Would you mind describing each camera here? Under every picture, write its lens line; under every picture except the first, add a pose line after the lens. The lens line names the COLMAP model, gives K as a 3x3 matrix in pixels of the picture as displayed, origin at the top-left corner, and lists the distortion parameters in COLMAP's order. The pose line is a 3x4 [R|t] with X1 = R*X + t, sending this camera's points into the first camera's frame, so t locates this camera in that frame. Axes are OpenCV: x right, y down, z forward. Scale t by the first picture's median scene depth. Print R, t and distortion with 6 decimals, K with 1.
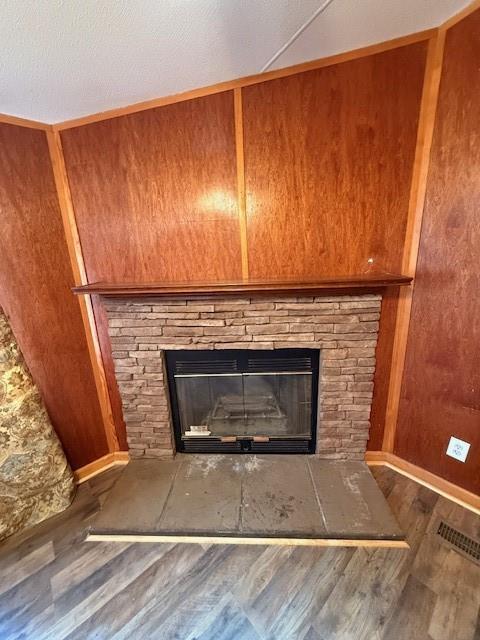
lens RADIAL K [[253.0, 0, 242.3], [0, 253.0, 319.8], [0, 0, 1]] dist [0.000003, 0.000094]
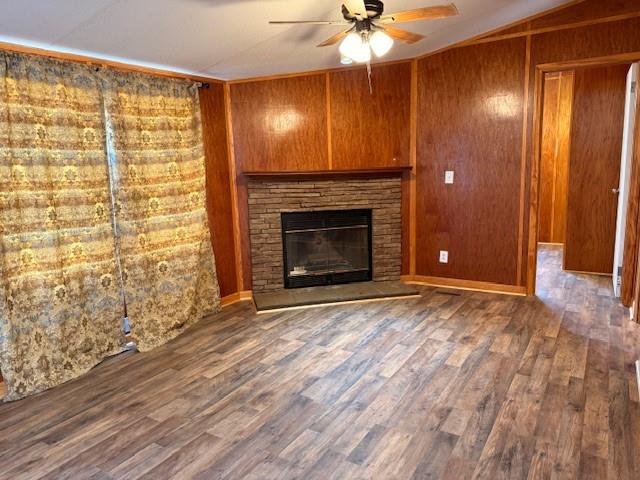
lens RADIAL K [[470.6, 0, 320.0], [0, 470.6, 240.0], [0, 0, 1]] dist [0.091262, 0.000175]
pose [[0.954453, -0.033726, 0.296449, -1.093297], [0.062931, 0.993994, -0.089533, 0.645283], [-0.291649, 0.104111, 0.950843, -2.137281]]
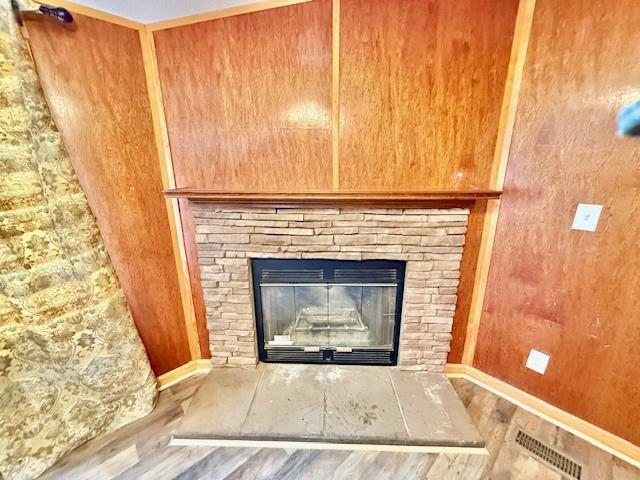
lens RADIAL K [[253.0, 0, 322.1], [0, 253.0, 241.2], [0, 0, 1]] dist [0.000003, 0.000094]
pose [[0.999258, 0.030697, 0.023265, -0.061219], [-0.030885, 0.999493, 0.007734, 0.041495], [-0.023015, -0.008447, 0.999699, -0.005623]]
